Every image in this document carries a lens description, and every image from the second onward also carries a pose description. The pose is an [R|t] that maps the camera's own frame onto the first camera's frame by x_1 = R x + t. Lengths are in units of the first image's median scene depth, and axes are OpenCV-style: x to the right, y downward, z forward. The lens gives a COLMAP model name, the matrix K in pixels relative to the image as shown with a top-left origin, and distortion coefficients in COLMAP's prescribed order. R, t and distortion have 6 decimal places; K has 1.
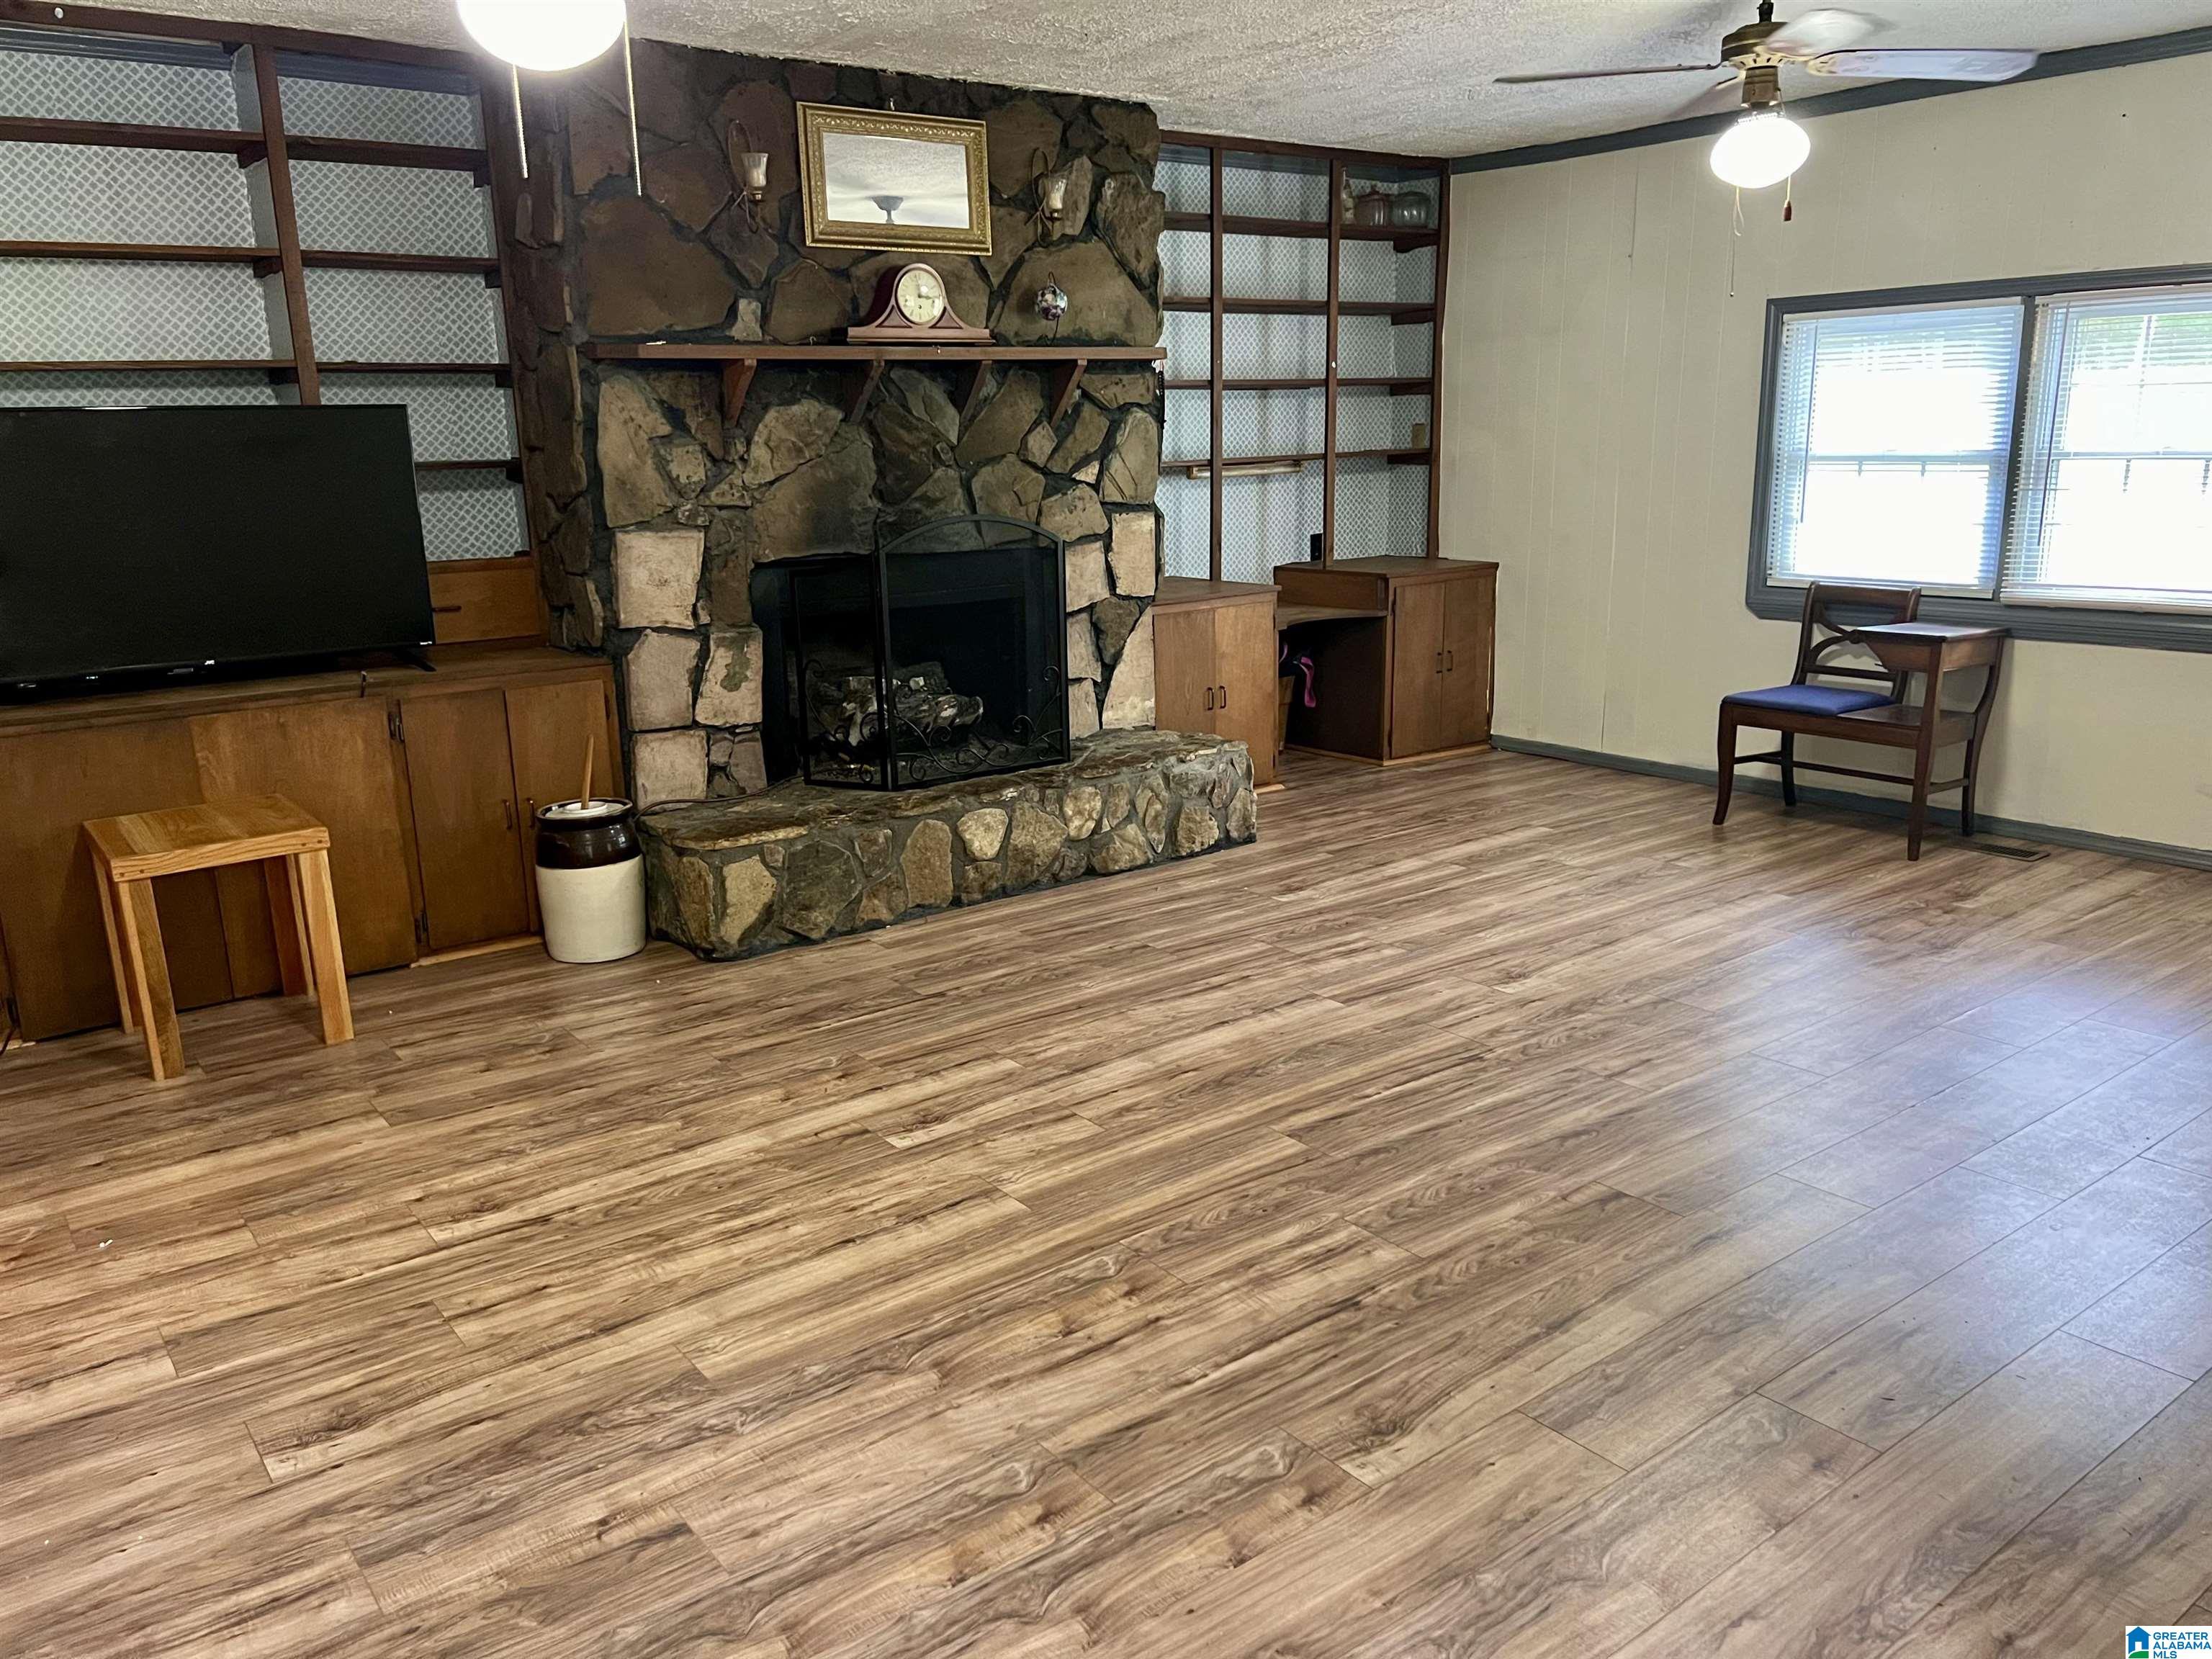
lens RADIAL K [[1666.4, 0, 1106.0], [0, 1666.4, 829.5], [0, 0, 1]] dist [0.179232, -0.246541]
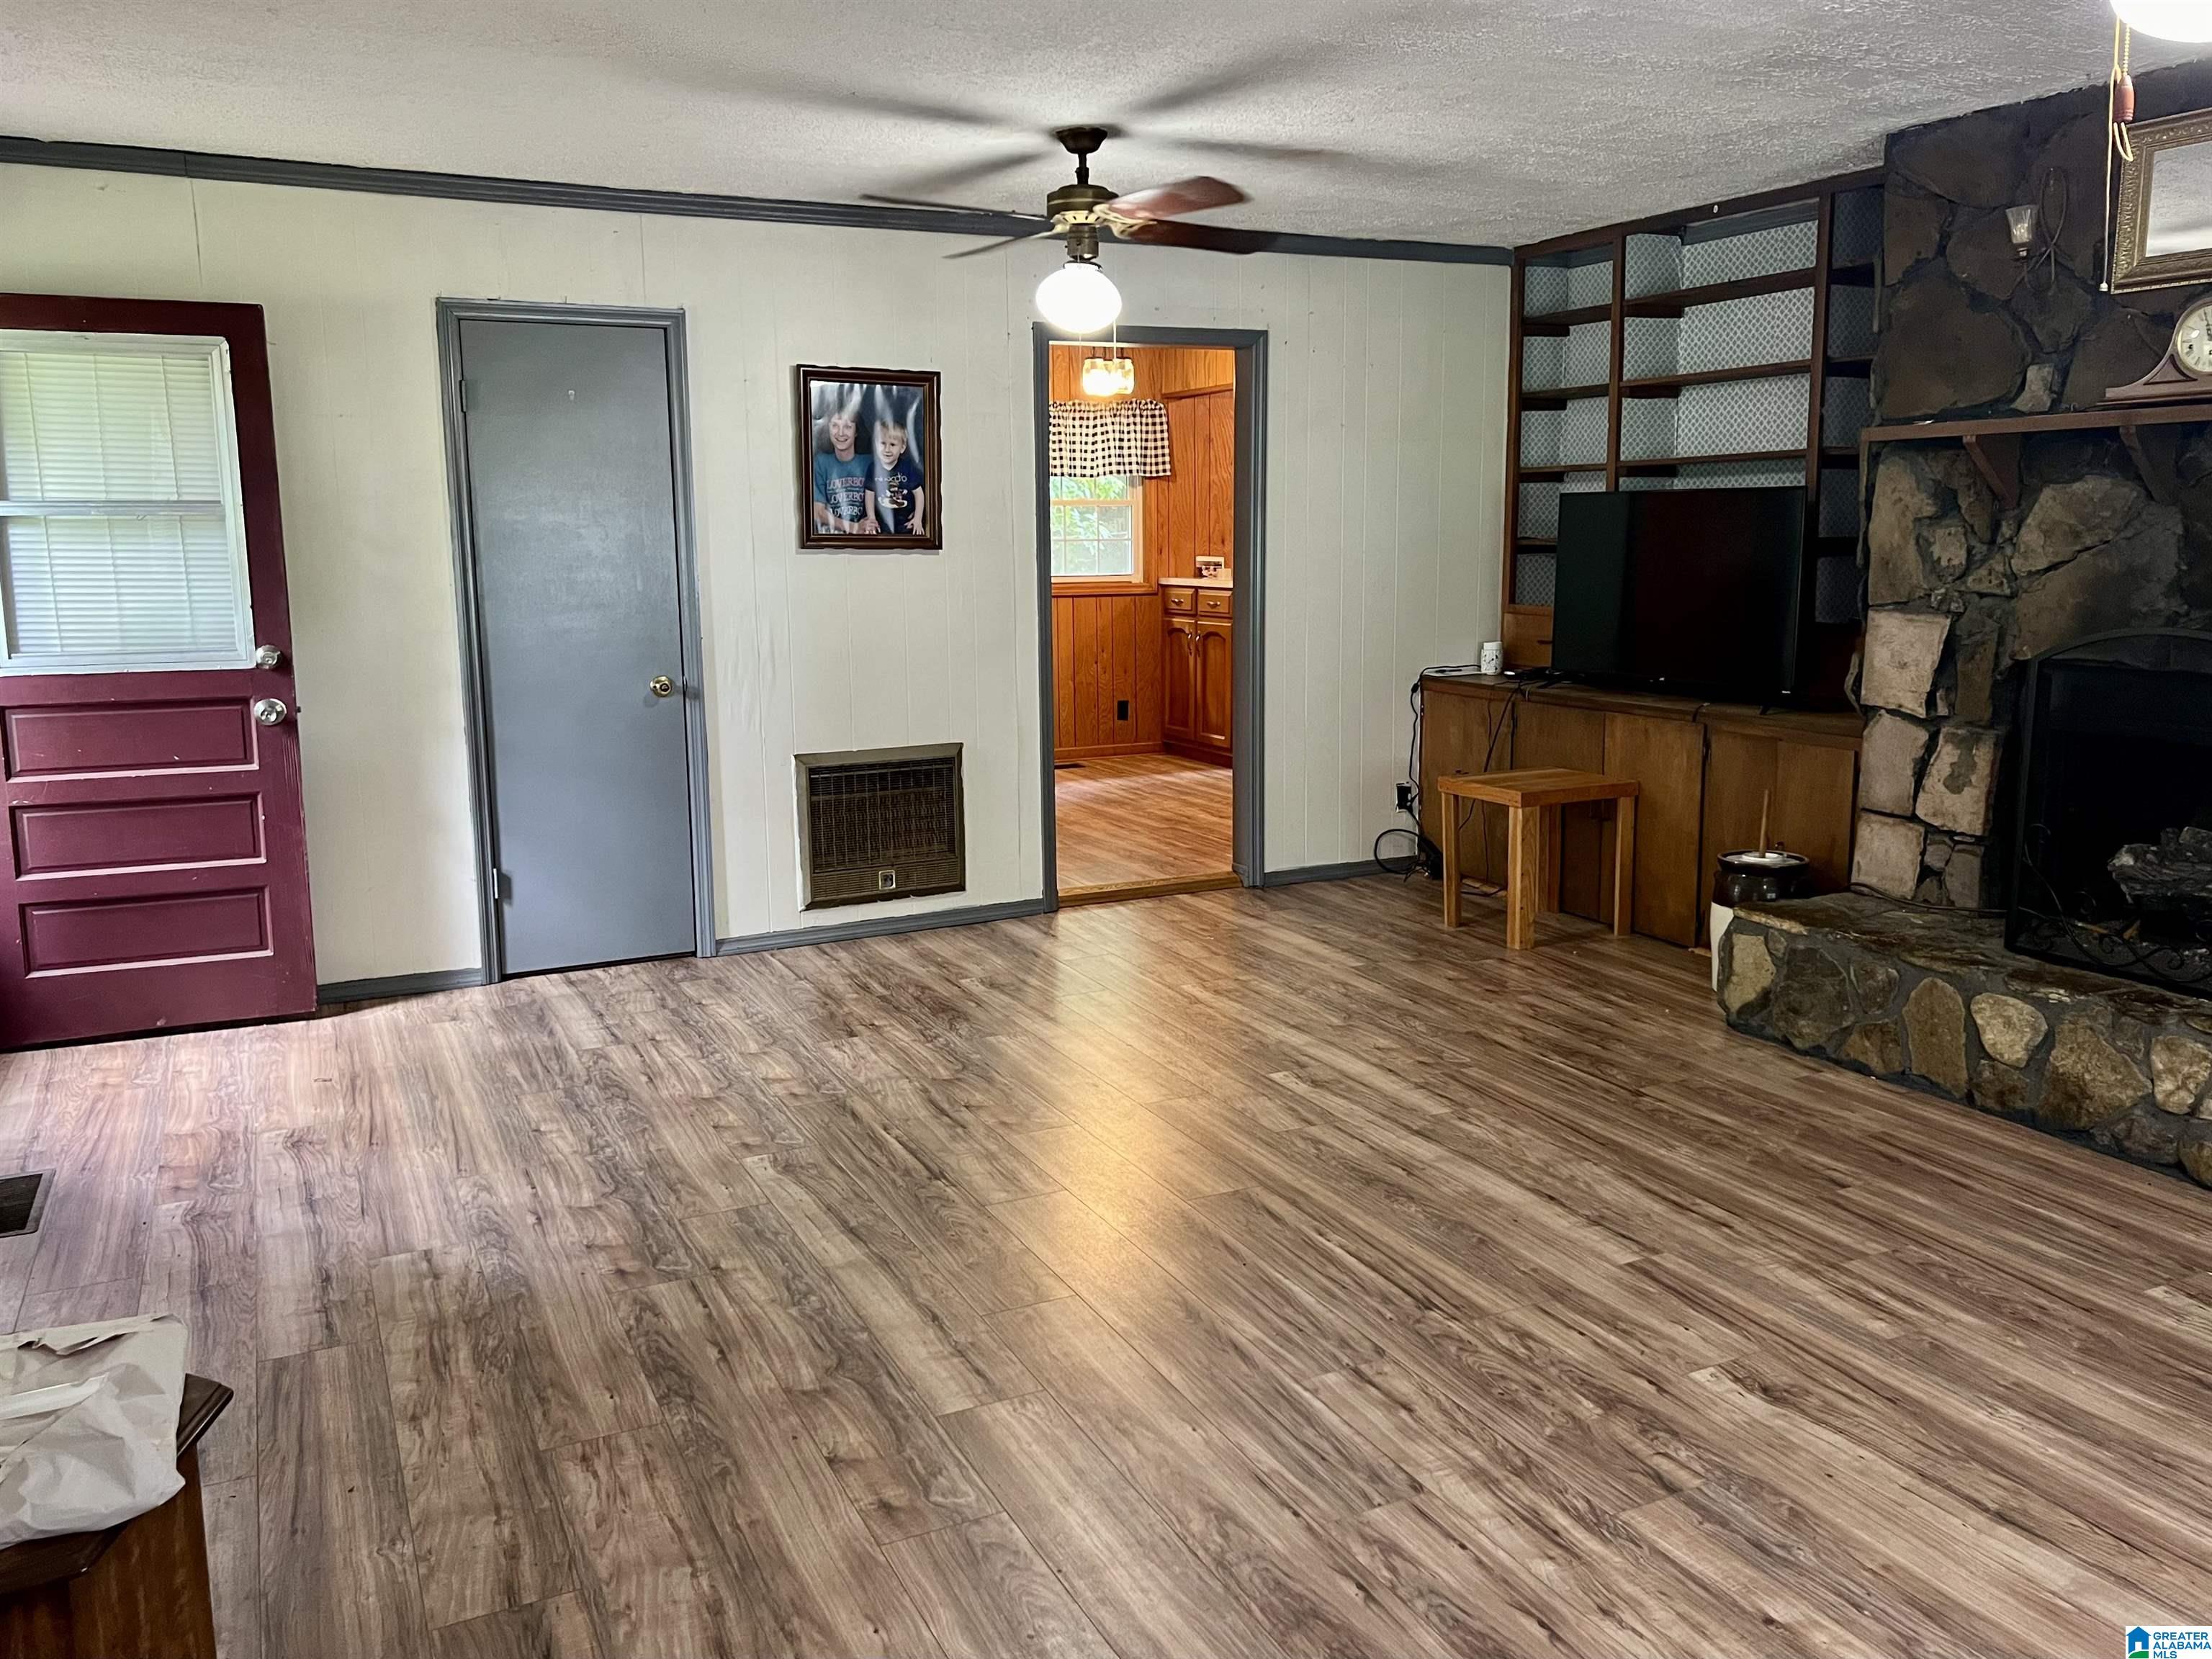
lens RADIAL K [[1666.4, 0, 1106.0], [0, 1666.4, 829.5], [0, 0, 1]] dist [0.179232, -0.246541]
pose [[-0.184416, 0.203037, -0.961648, 0.799251], [-0.218709, 0.945420, 0.241553, -0.198038], [0.958205, 0.254867, -0.129945, 0.727443]]
